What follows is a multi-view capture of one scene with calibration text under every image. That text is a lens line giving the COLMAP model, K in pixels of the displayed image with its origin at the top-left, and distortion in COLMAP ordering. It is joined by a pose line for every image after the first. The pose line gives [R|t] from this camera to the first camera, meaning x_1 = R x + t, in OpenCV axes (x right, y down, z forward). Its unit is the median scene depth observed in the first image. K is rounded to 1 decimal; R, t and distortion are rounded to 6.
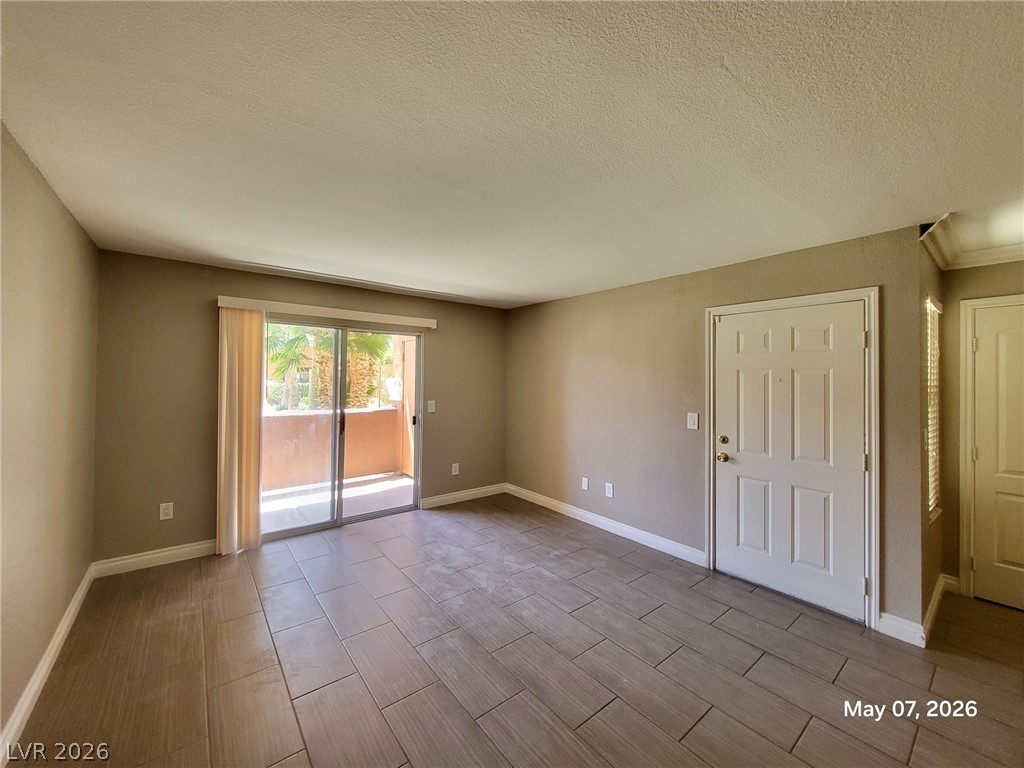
lens RADIAL K [[401.1, 0, 510.9], [0, 401.1, 373.8], [0, 0, 1]] dist [-0.000616, -0.000074]
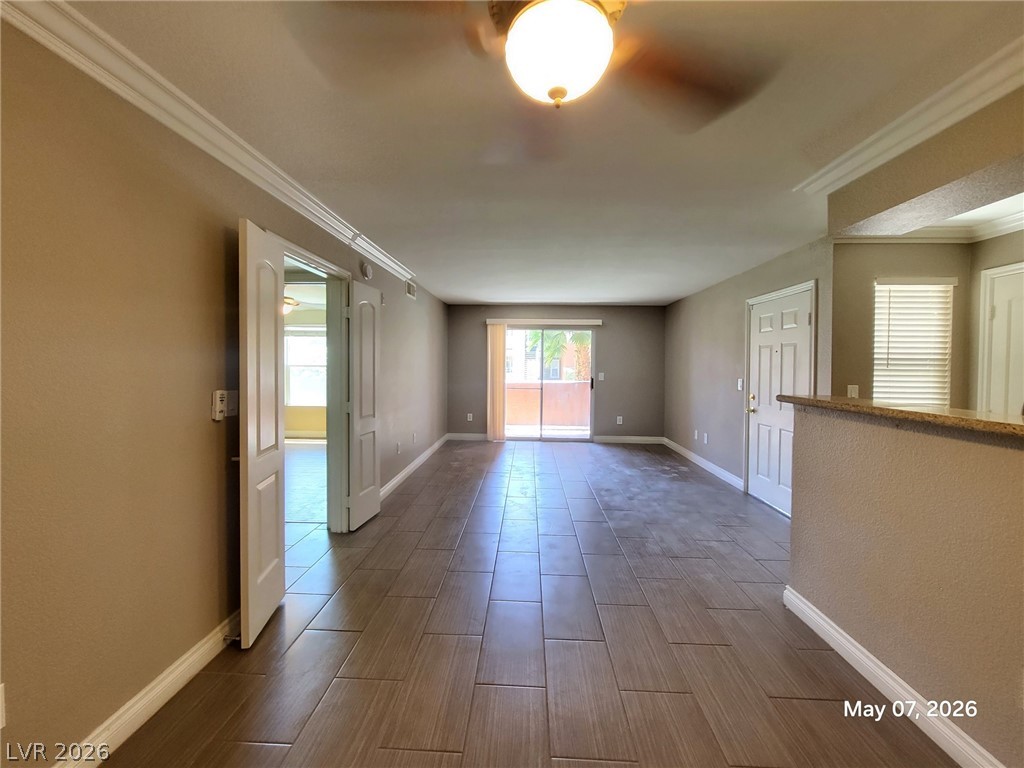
lens RADIAL K [[401.1, 0, 510.9], [0, 401.1, 373.8], [0, 0, 1]] dist [-0.000616, -0.000074]
pose [[0.754359, 0.010650, -0.656376, 0.785561], [0.006046, 0.999713, 0.023170, 0.048584], [0.656434, -0.021447, 0.754078, -0.538689]]
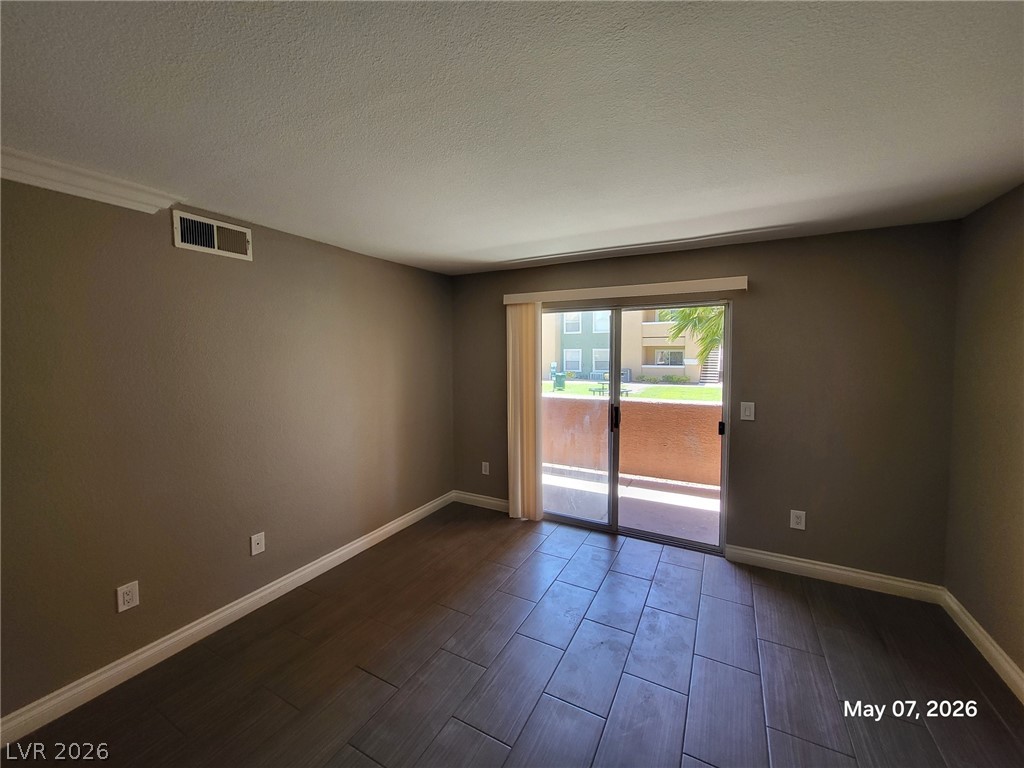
lens RADIAL K [[401.1, 0, 510.9], [0, 401.1, 373.8], [0, 0, 1]] dist [-0.000616, -0.000074]
pose [[0.388999, 0.032558, -0.920663, 0.361014], [0.015560, 0.999001, 0.041903, -0.017149], [0.921107, -0.030626, 0.388103, 0.576621]]
